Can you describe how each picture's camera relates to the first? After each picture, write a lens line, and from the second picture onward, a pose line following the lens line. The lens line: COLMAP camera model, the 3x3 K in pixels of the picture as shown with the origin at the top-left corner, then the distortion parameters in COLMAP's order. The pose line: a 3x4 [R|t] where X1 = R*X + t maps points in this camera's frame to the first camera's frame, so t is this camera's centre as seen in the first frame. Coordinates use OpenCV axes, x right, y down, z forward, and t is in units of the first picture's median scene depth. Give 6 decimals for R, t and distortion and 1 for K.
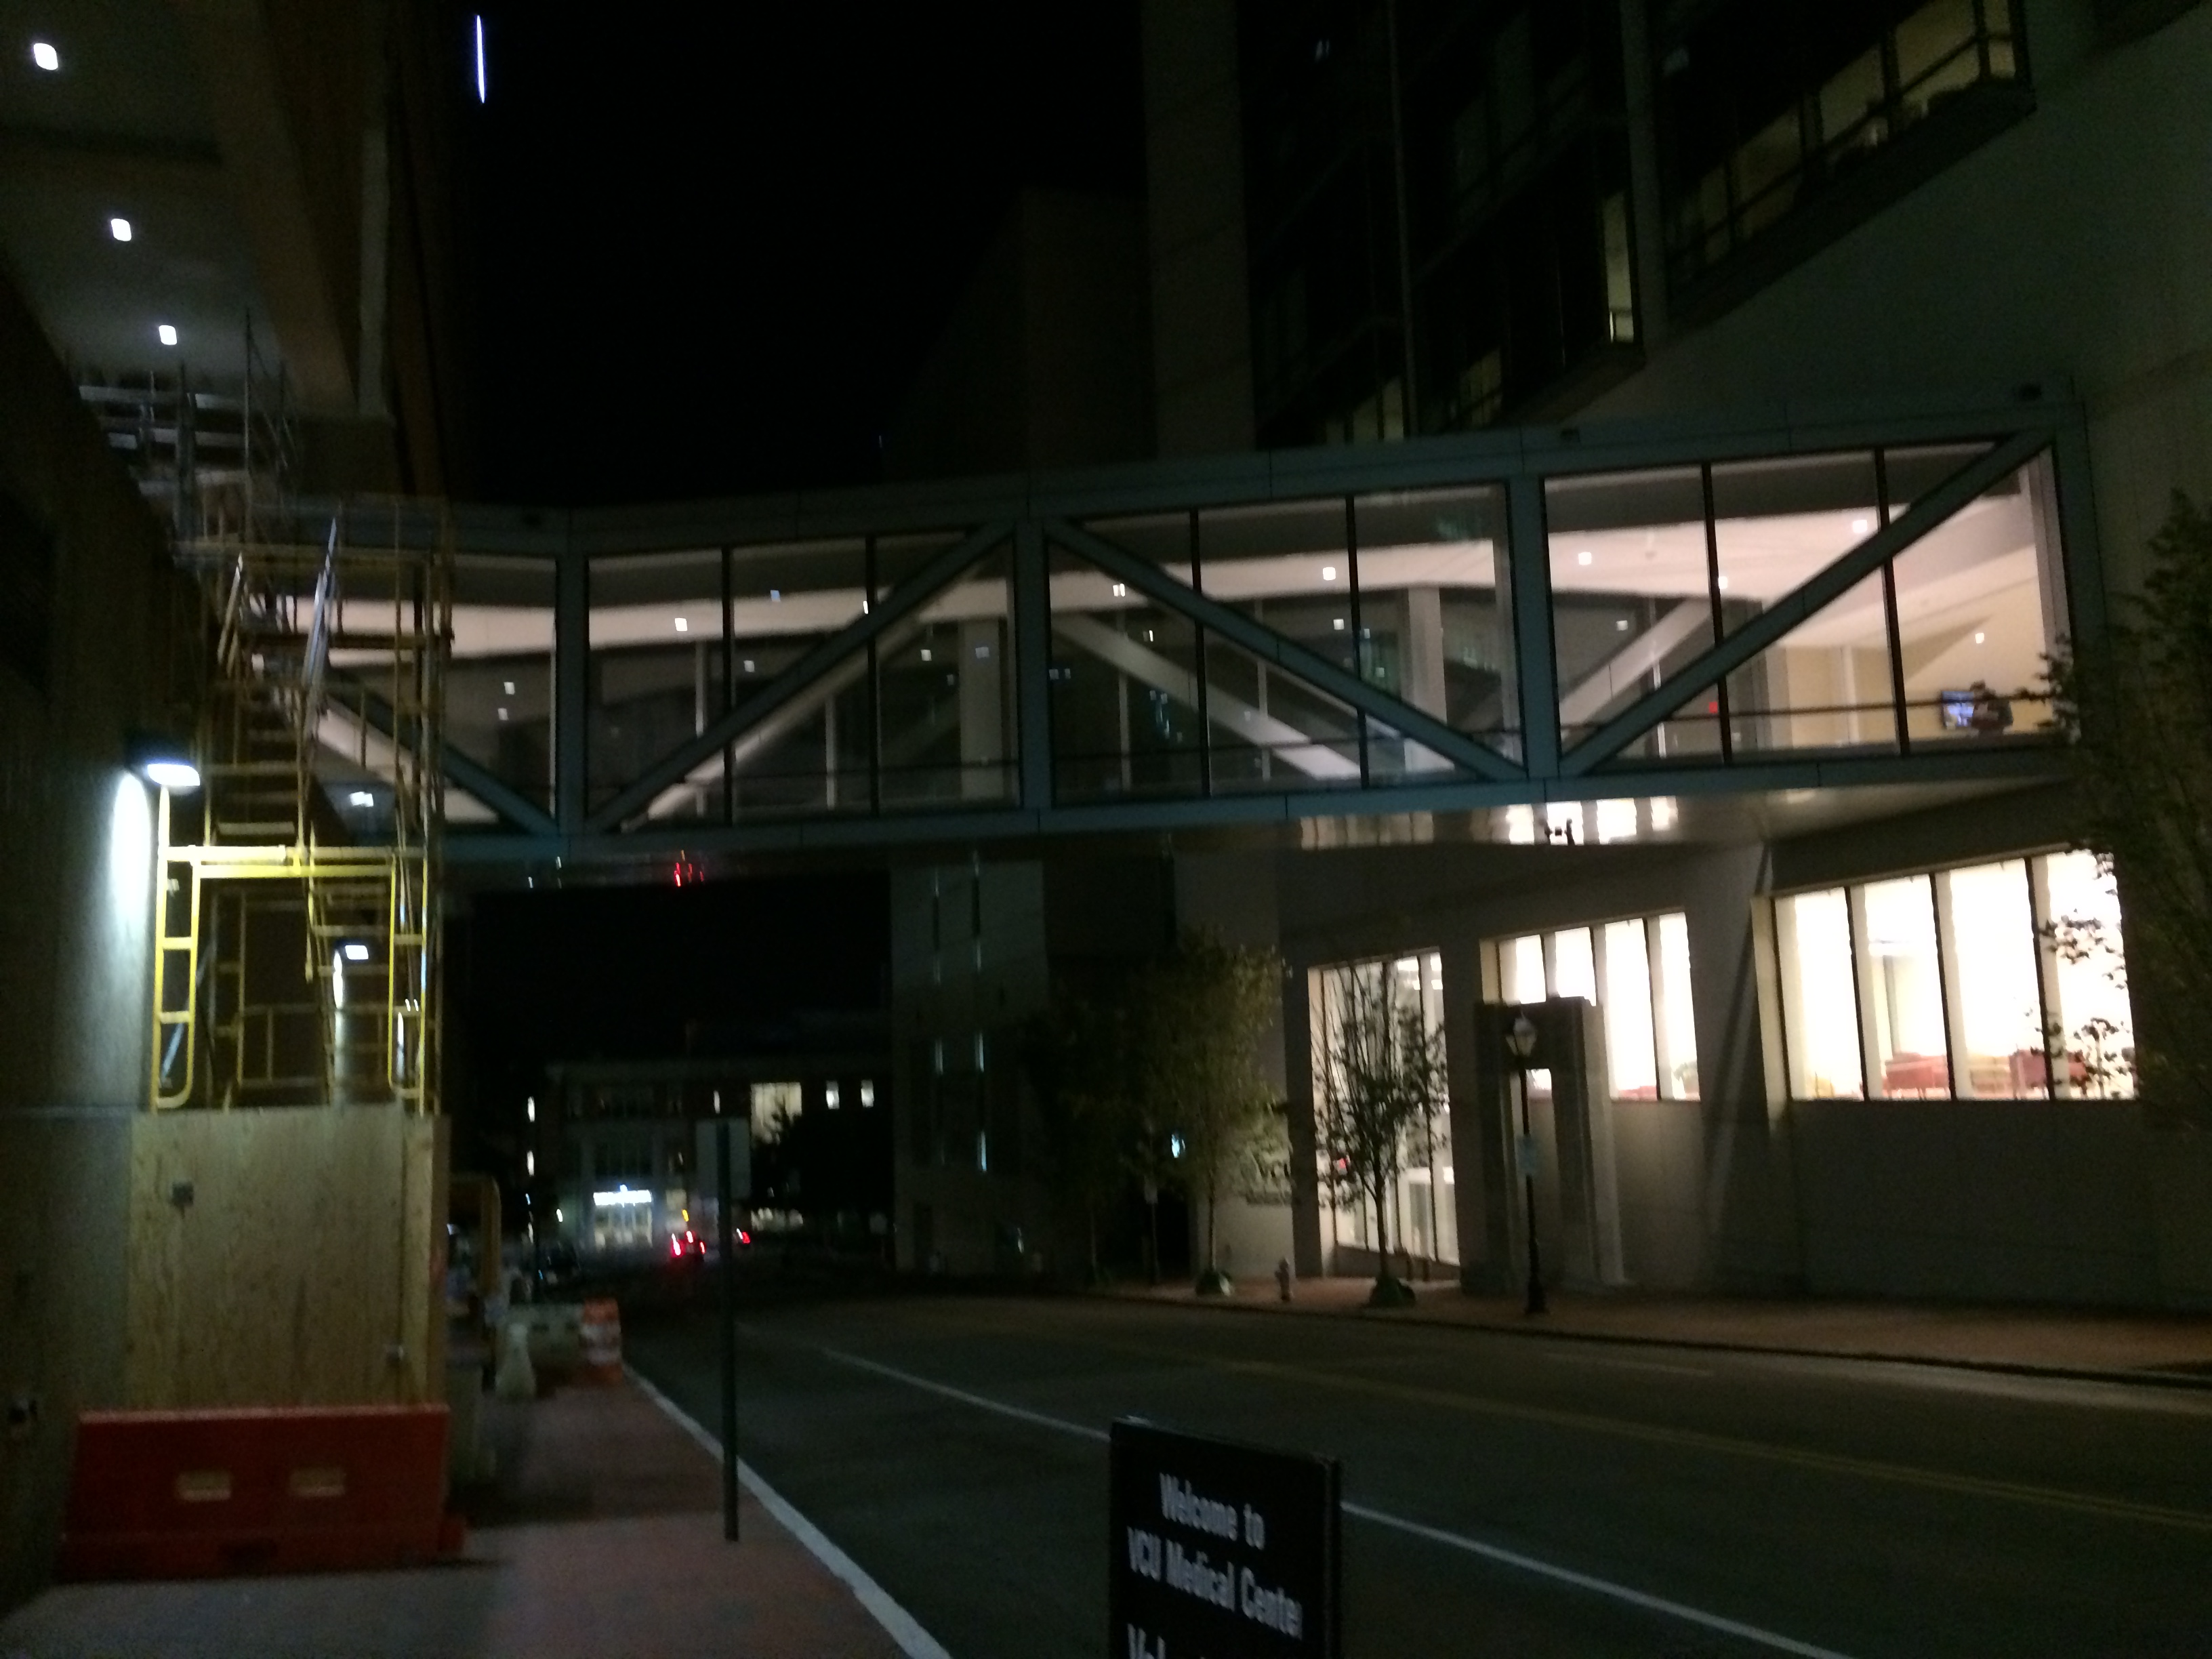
lens RADIAL K [[1940.5, 0, 1101.5], [0, 1940.5, 882.5], [0, 0, 1]] dist [0.075649, -0.092096]
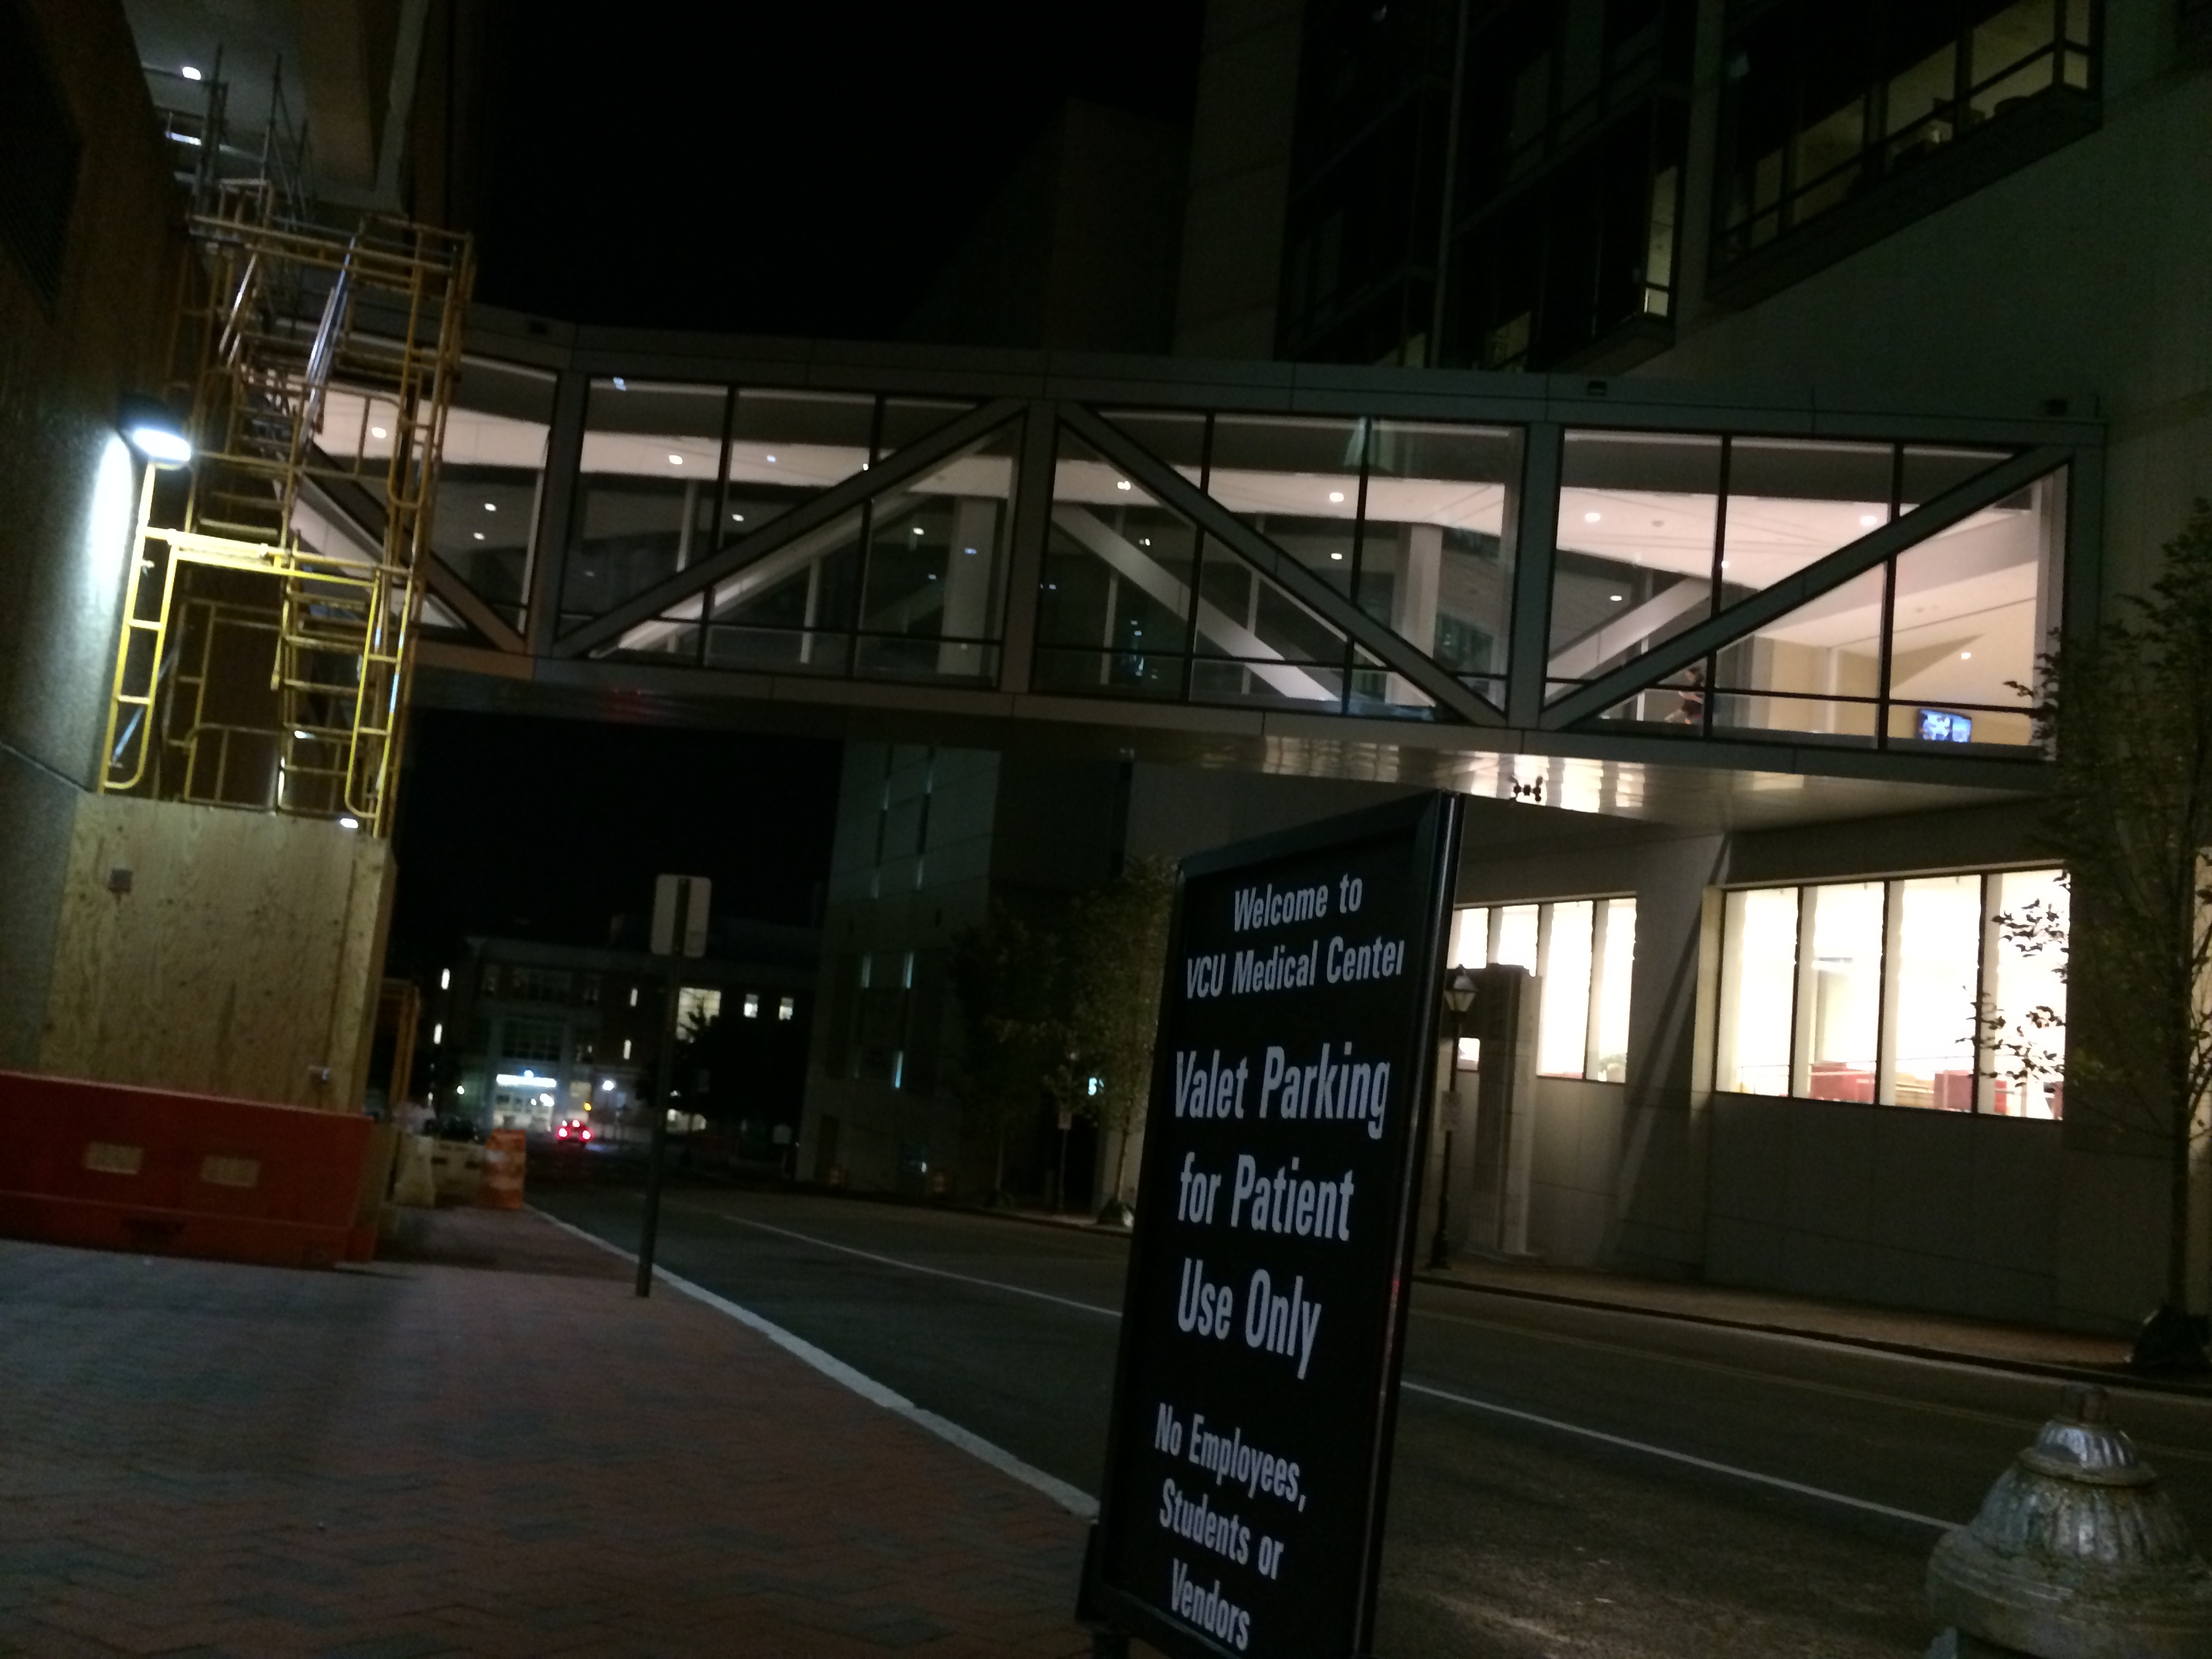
lens RADIAL K [[1947.4, 0, 1097.2], [0, 1947.4, 891.4], [0, 0, 1]] dist [0.066532, -0.079820]
pose [[0.990752, 0.132209, 0.030523, -0.007443], [-0.132908, 0.990881, 0.022153, 0.032764], [-0.027316, -0.026005, 0.999289, 0.005298]]
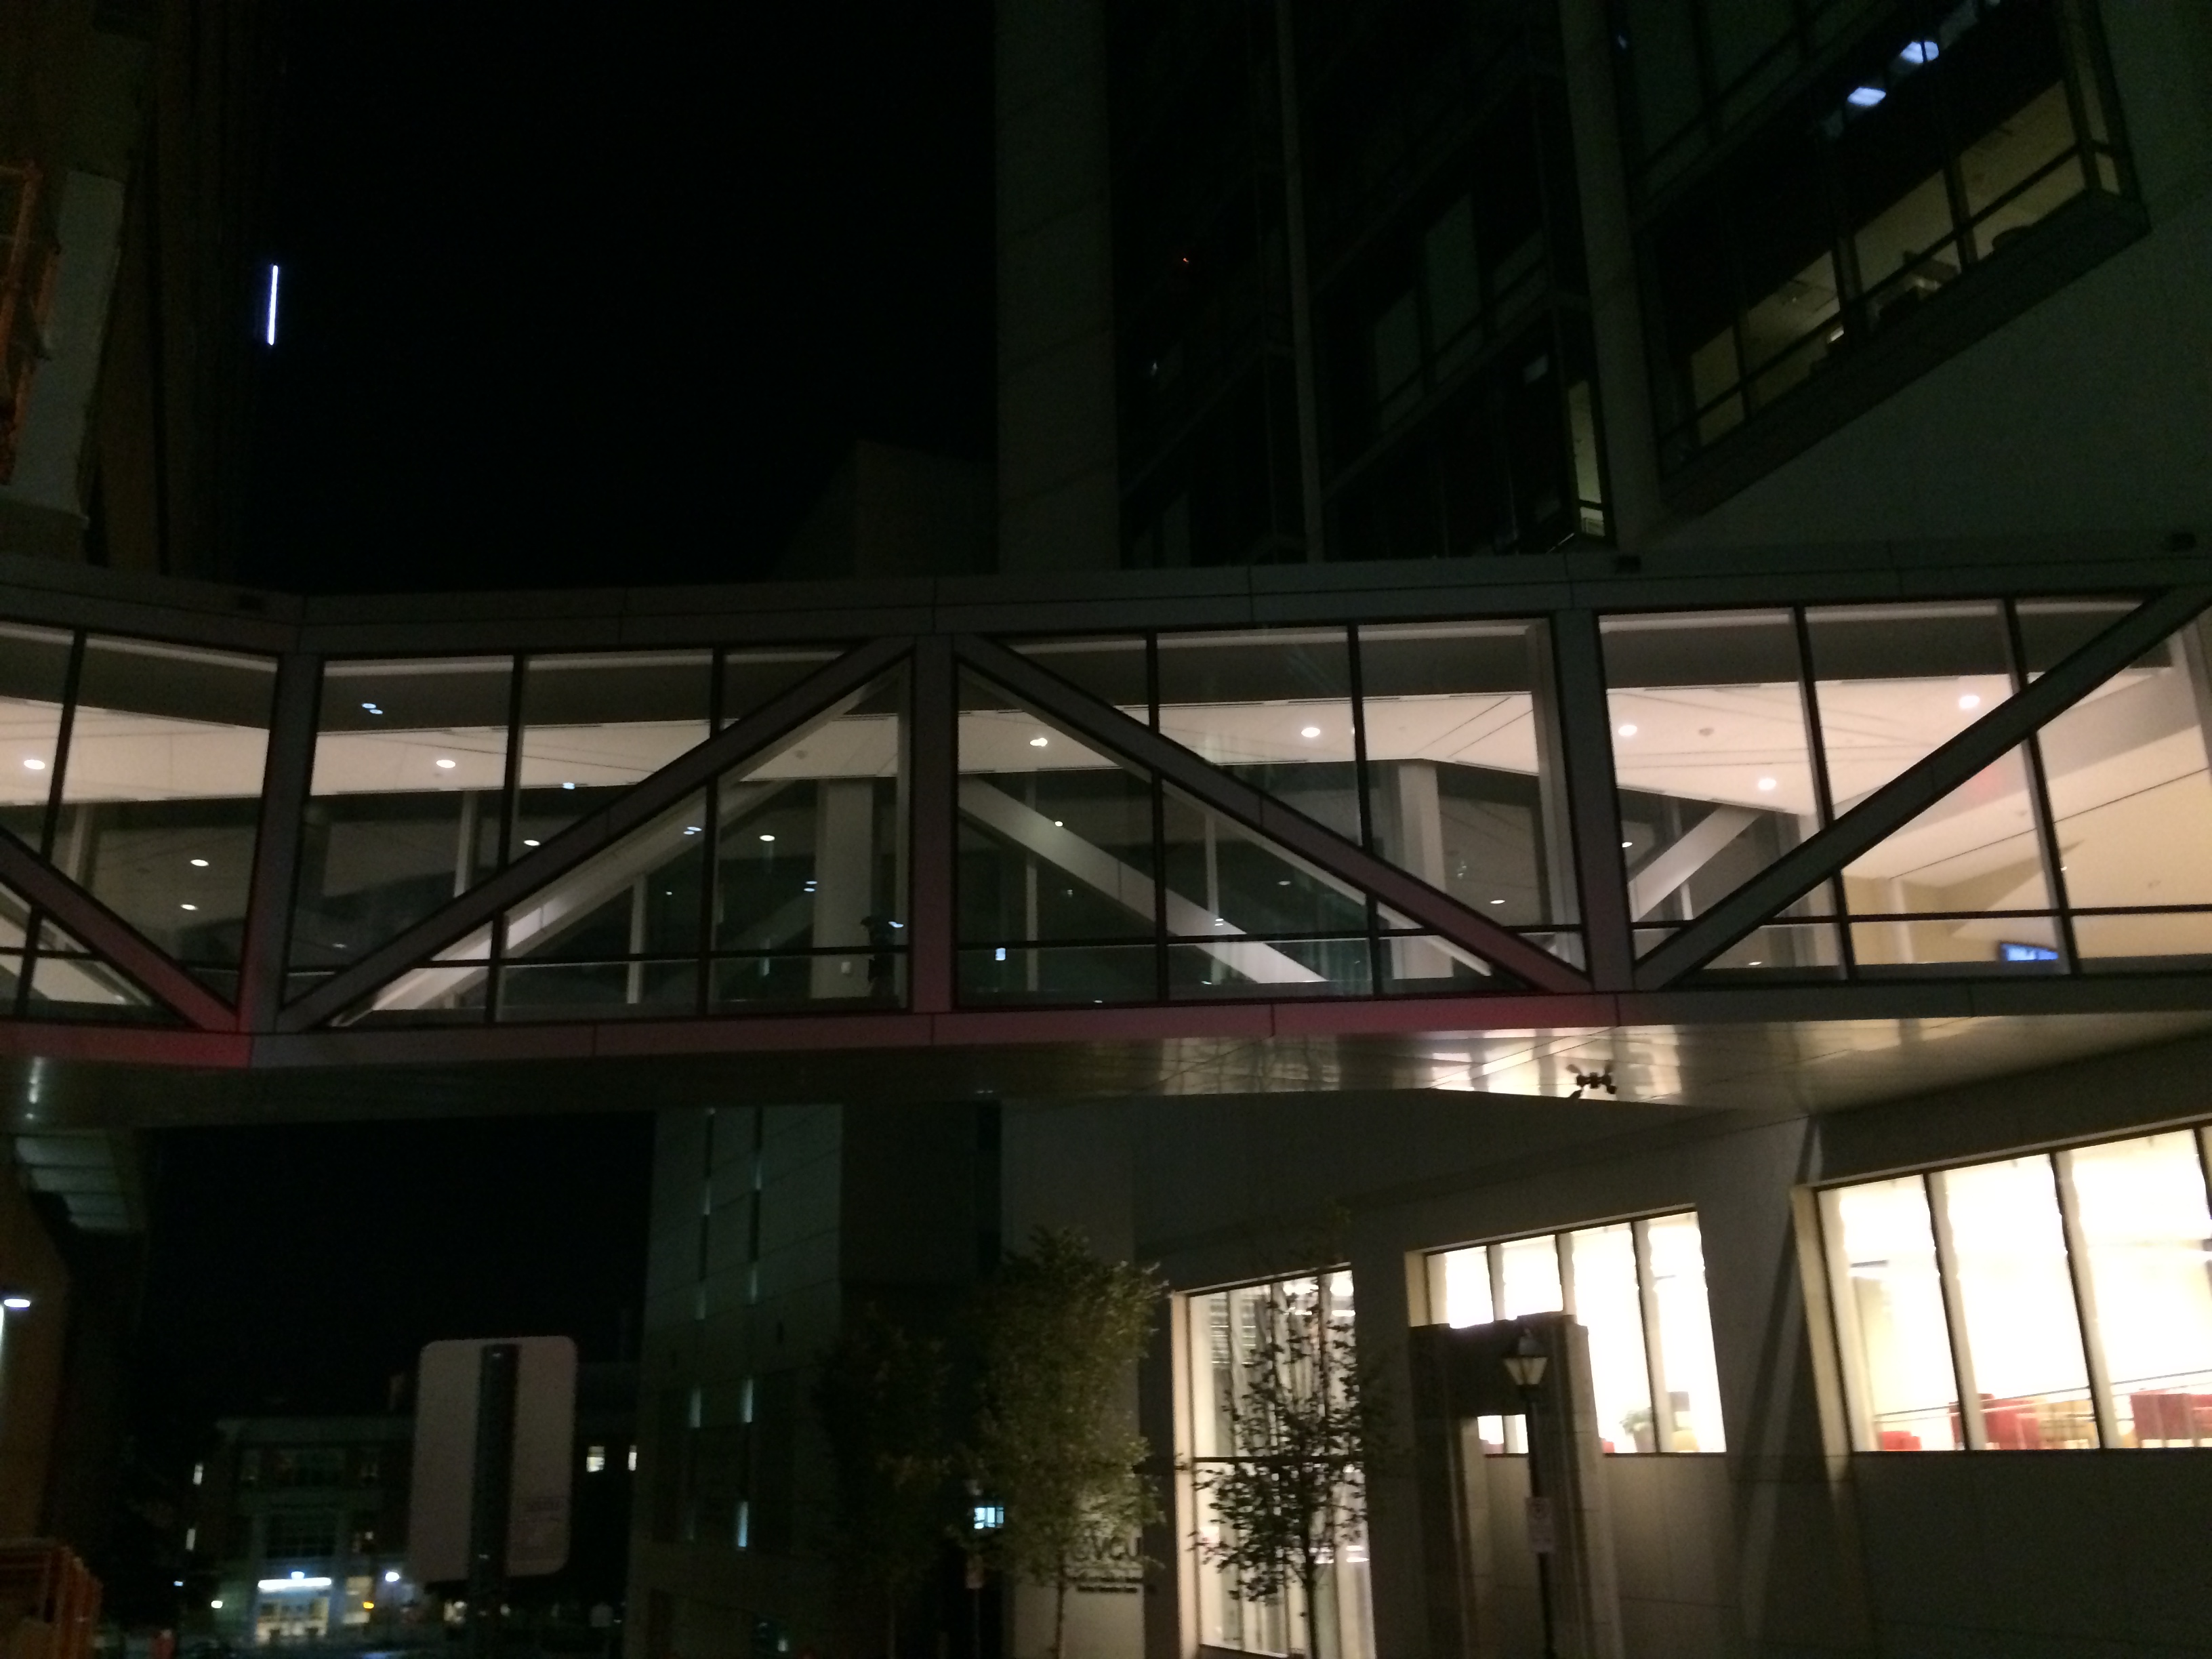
lens RADIAL K [[1945.1, 0, 1106.0], [0, 1945.1, 829.5], [0, 0, 1]] dist [0.078413, -0.109137]
pose [[0.991868, 0.048646, 0.117606, -0.054026], [-0.023523, 0.978219, -0.206240, 0.041466], [-0.125078, 0.201797, 0.971408, 0.253329]]
